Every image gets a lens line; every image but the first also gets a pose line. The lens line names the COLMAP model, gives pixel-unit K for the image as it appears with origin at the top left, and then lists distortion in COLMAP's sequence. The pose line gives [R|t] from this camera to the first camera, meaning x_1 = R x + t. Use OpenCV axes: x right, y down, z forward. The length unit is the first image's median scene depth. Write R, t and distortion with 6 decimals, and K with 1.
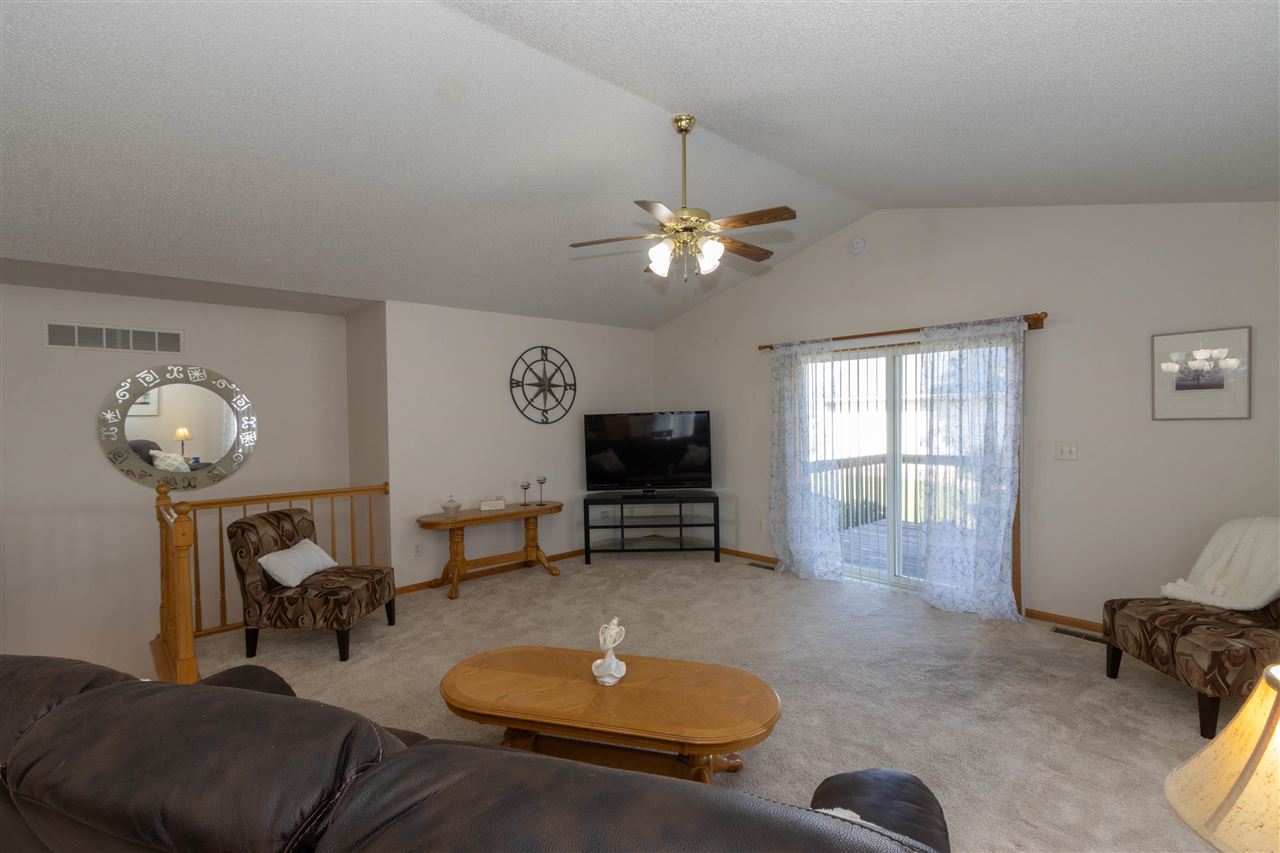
lens RADIAL K [[584.9, 0, 639.3], [0, 584.9, 431.0], [0, 0, 1]] dist [0.002241, -0.000045]
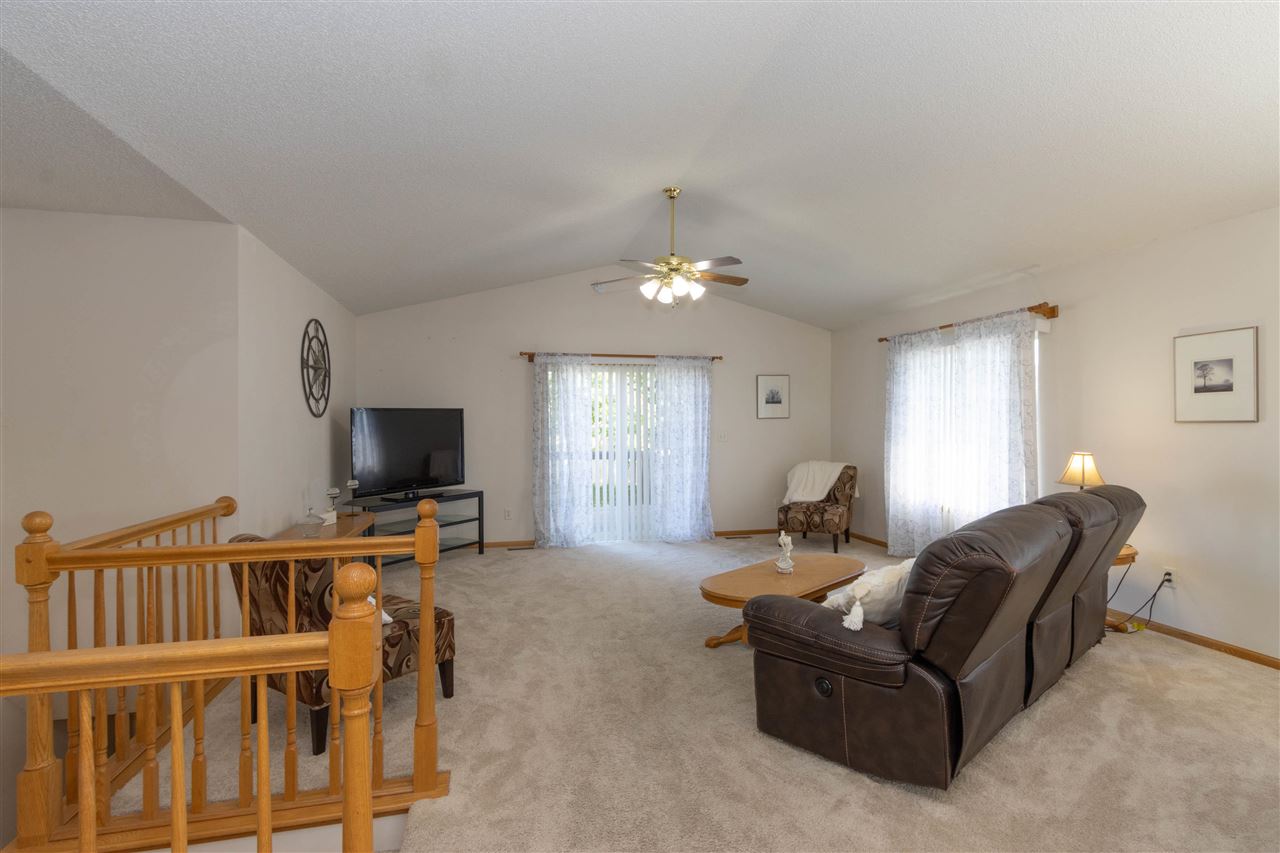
lens RADIAL K [[620.0, 0, 645.3], [0, 620.0, 424.8], [0, 0, 1]] dist [0.001988, 0.000061]
pose [[0.483447, 0.011696, 0.875296, -0.765242], [0.022221, 0.999425, -0.025628, 0.032287], [-0.875092, 0.031840, 0.482908, 0.233161]]
